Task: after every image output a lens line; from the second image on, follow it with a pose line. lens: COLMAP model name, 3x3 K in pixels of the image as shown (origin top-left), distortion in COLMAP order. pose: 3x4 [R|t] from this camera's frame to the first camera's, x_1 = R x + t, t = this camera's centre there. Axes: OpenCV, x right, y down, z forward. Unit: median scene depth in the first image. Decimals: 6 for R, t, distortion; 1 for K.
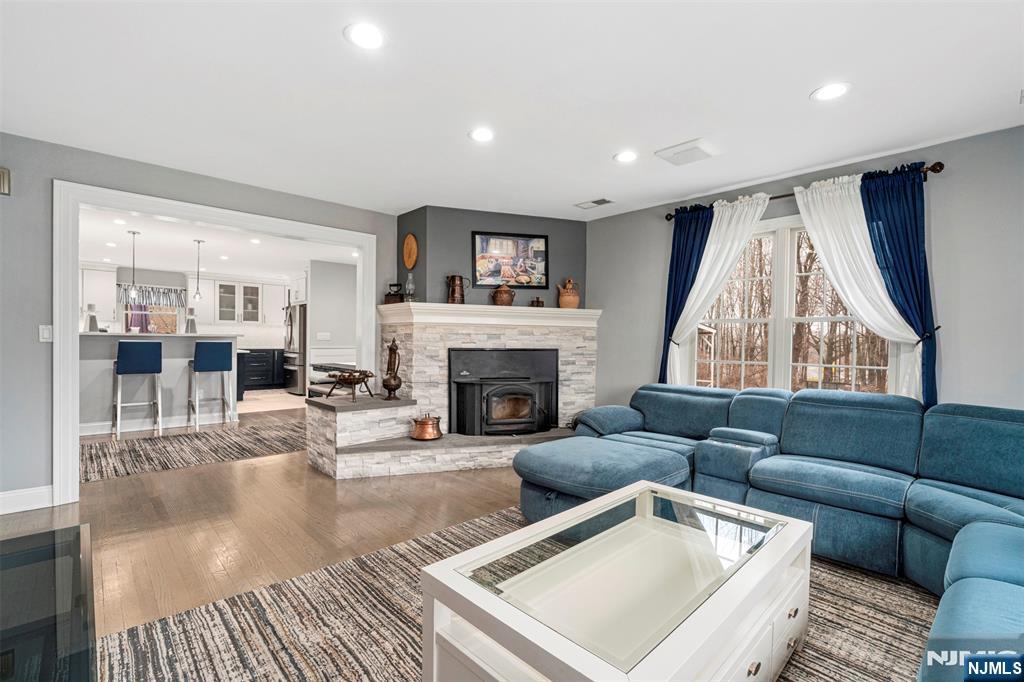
lens RADIAL K [[464.4, 0, 508.6], [0, 464.4, 344.9], [0, 0, 1]] dist [-0.003899, 0.000146]
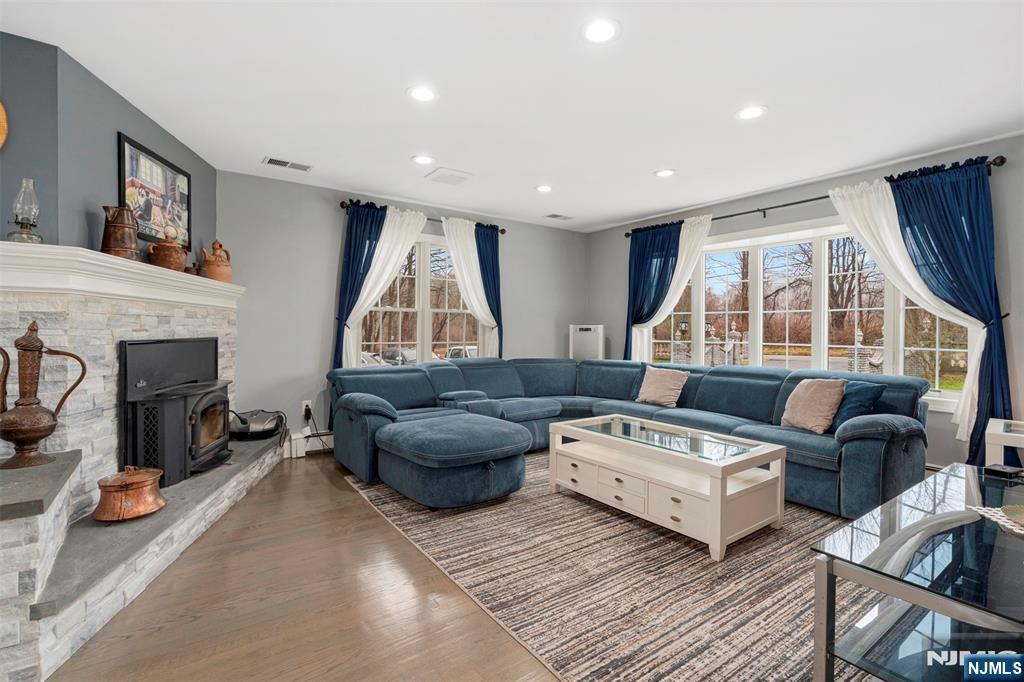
lens RADIAL K [[474.0, 0, 510.5], [0, 474.0, 326.4], [0, 0, 1]] dist [-0.003596, -0.000023]
pose [[0.124874, -0.007078, 0.992147, -0.673709], [0.004953, 0.999967, 0.006510, -0.012530], [-0.992160, 0.004101, 0.124905, 0.525921]]
